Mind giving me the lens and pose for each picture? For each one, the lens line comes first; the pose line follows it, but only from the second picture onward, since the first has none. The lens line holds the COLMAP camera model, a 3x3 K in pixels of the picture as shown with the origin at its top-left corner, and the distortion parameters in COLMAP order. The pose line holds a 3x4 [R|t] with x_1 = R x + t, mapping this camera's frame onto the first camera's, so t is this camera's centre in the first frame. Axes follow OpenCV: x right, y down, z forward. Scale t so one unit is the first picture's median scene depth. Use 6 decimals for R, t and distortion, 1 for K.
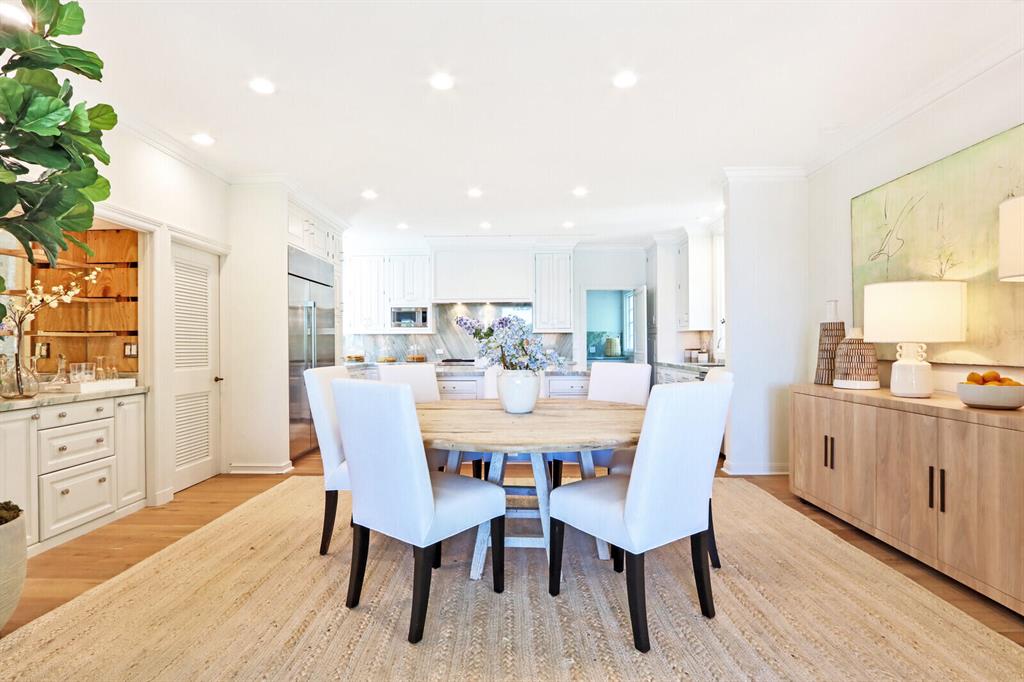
lens RADIAL K [[495.0, 0, 511.0], [0, 495.0, 353.3], [0, 0, 1]] dist [-0.017307, 0.000575]
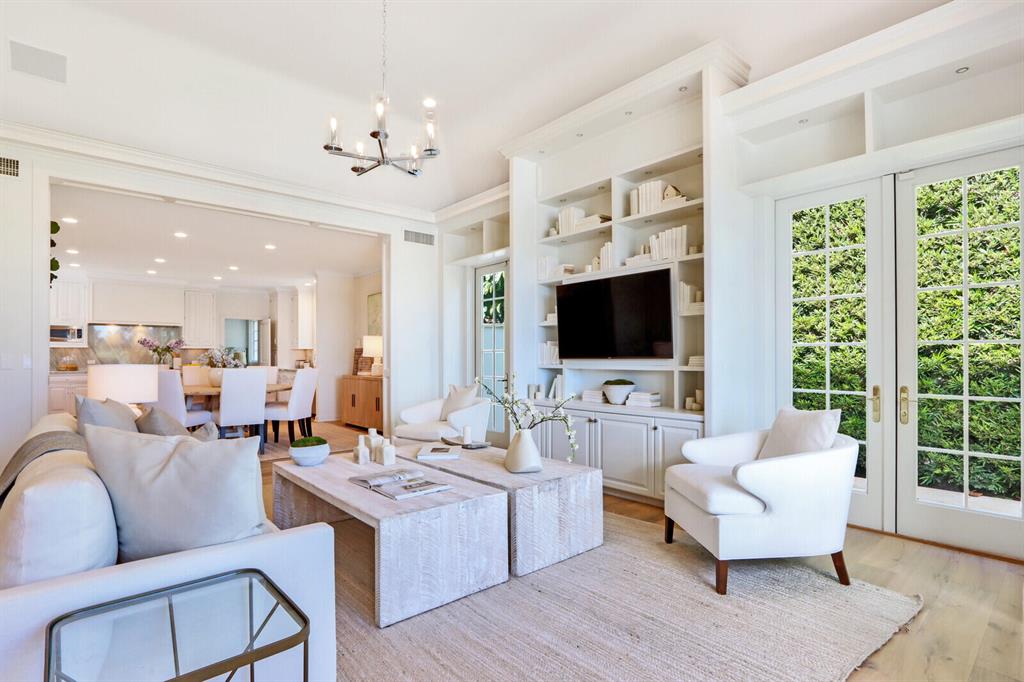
lens RADIAL K [[495.0, 0, 511.0], [0, 495.0, 353.3], [0, 0, 1]] dist [-0.017307, 0.000575]
pose [[0.736901, 0.009139, 0.675939, -0.233886], [0.008497, 0.999704, -0.022780, 0.012298], [-0.675948, 0.022530, 0.736605, -0.706375]]
